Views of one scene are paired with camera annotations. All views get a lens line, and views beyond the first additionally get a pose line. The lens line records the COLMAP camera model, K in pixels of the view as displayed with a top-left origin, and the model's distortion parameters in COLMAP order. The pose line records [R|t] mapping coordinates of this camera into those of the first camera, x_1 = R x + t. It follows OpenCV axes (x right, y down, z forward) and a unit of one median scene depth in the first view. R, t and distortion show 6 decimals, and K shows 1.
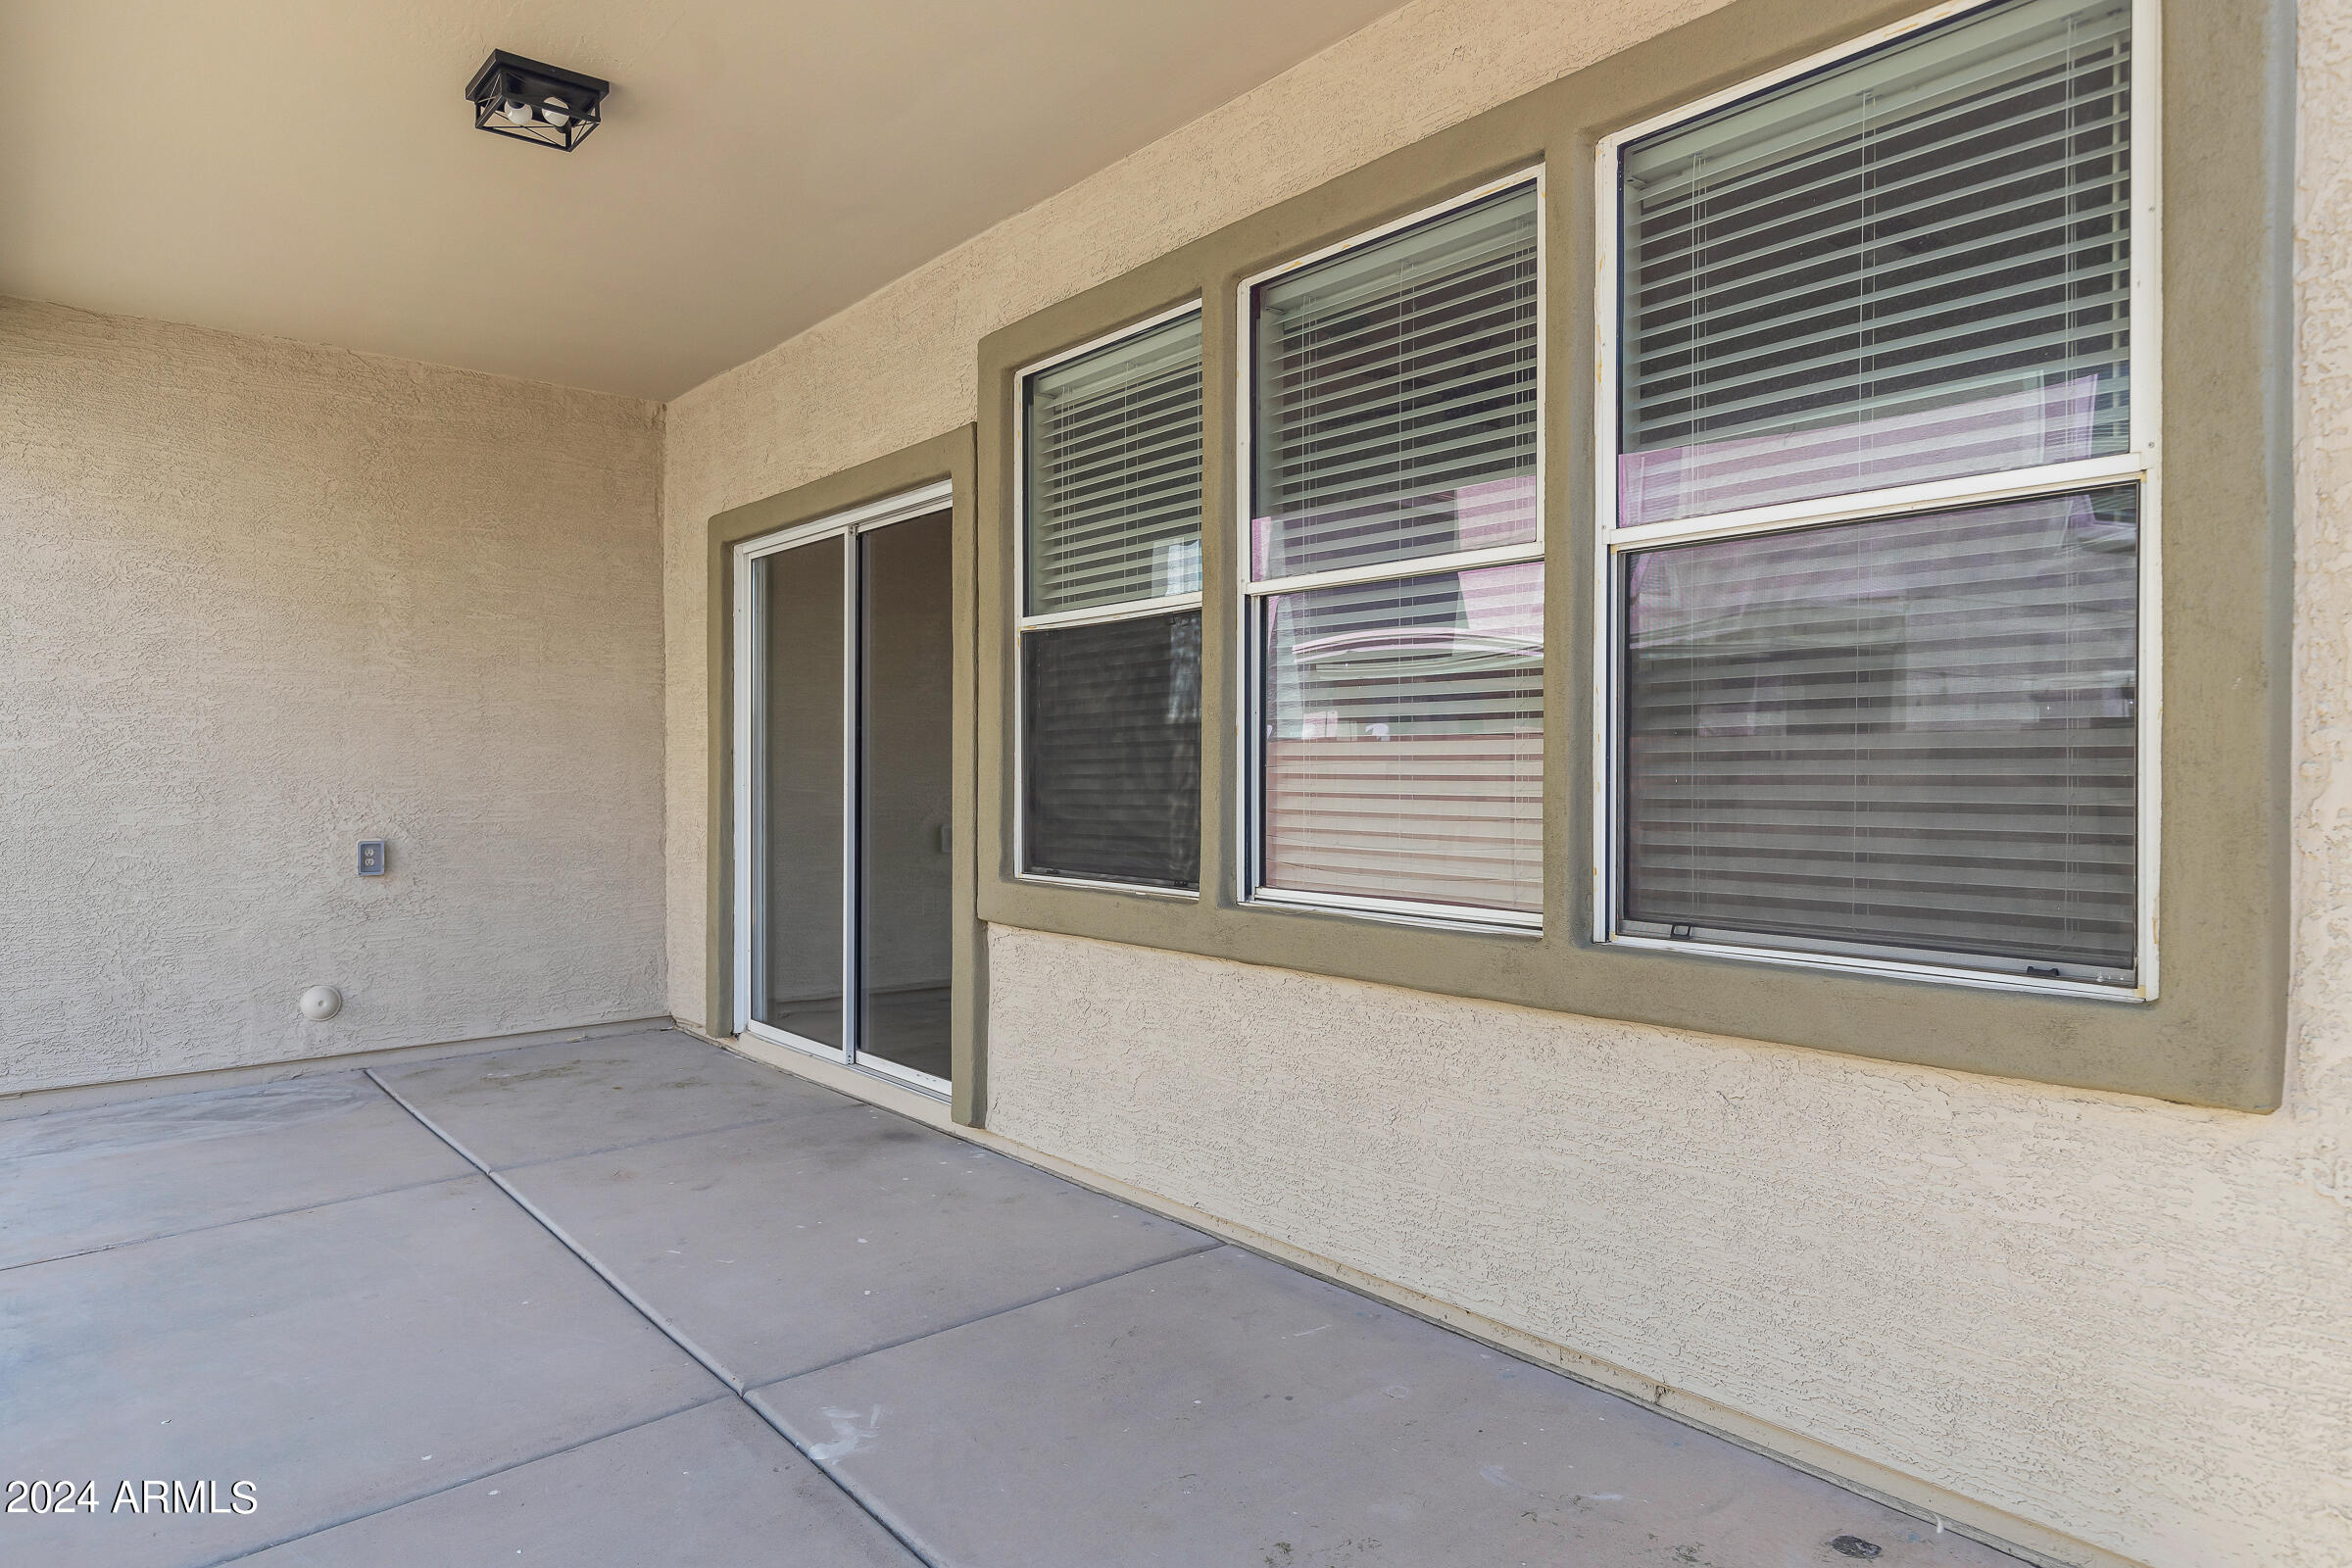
lens RADIAL K [[1389.4, 0, 1181.3], [0, 1389.4, 771.8], [0, 0, 1]] dist [0.001630, 0.000533]
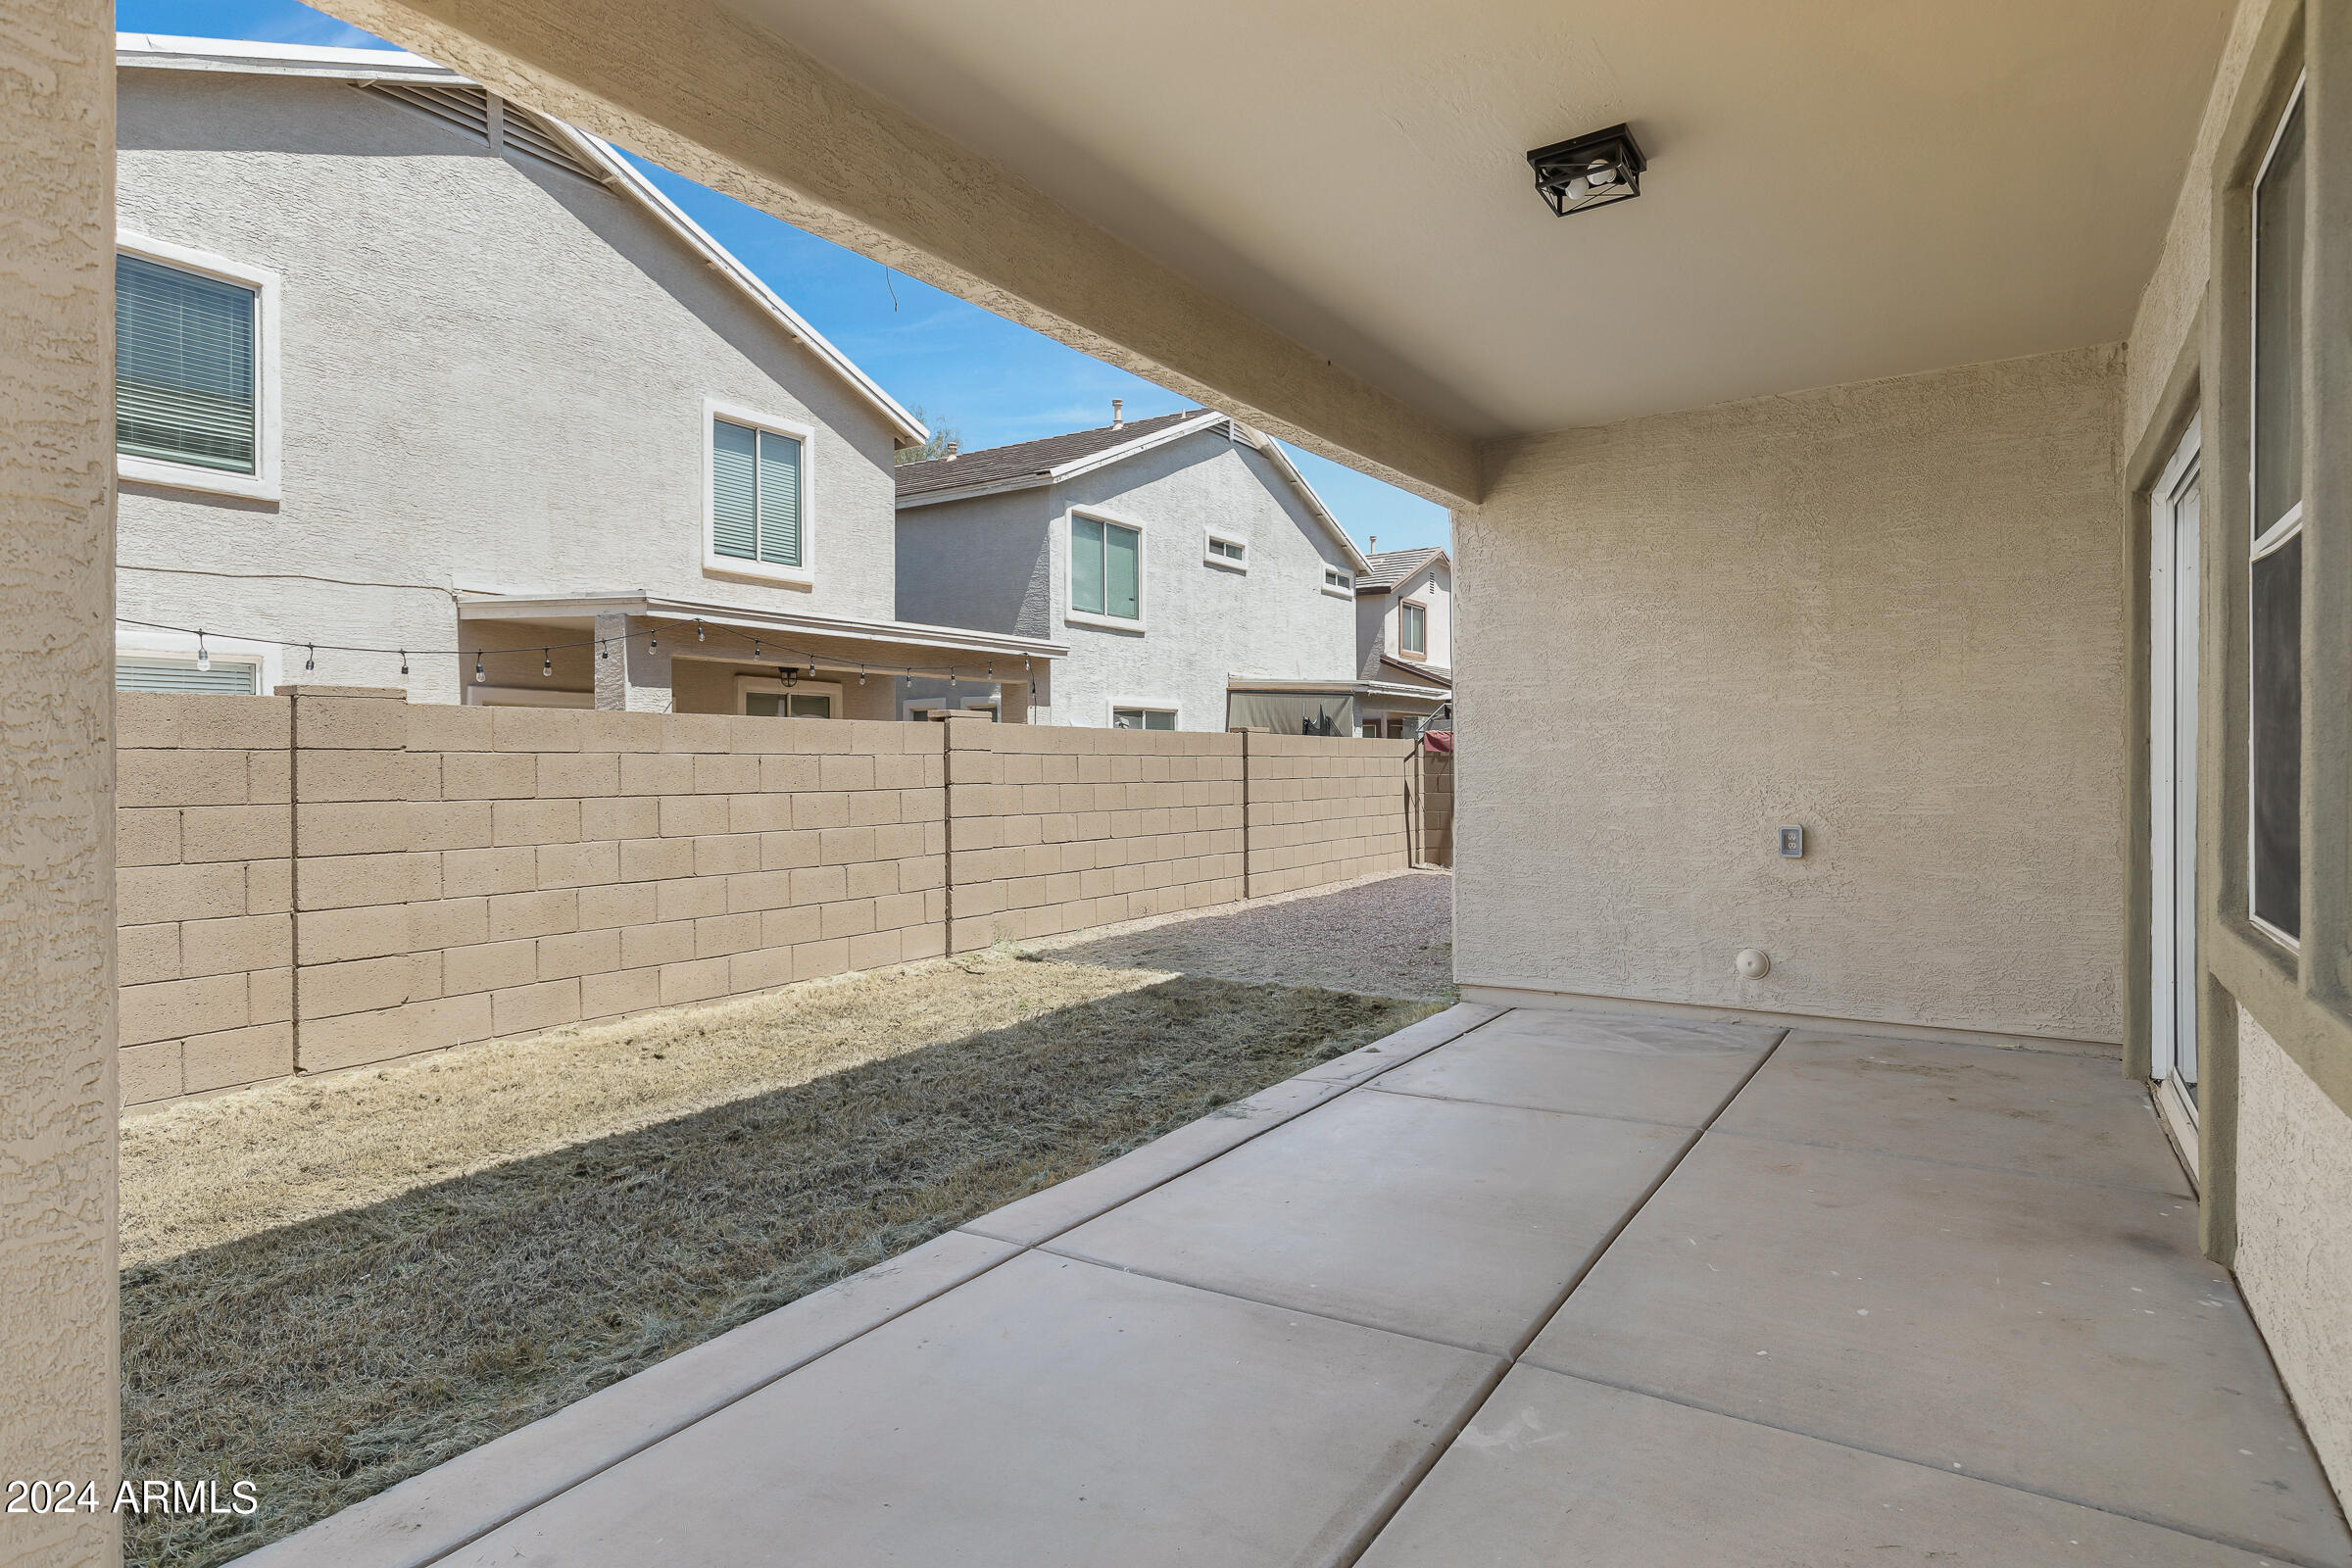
lens RADIAL K [[1255.7, 0, 1176.1], [0, 1255.7, 769.0], [0, 0, 1]] dist [0.006063, 0.001465]
pose [[0.282865, 0.001886, -0.959158, 0.251906], [0.003563, 0.999989, 0.003017, -0.001821], [0.959153, -0.004271, 0.282855, 0.236170]]
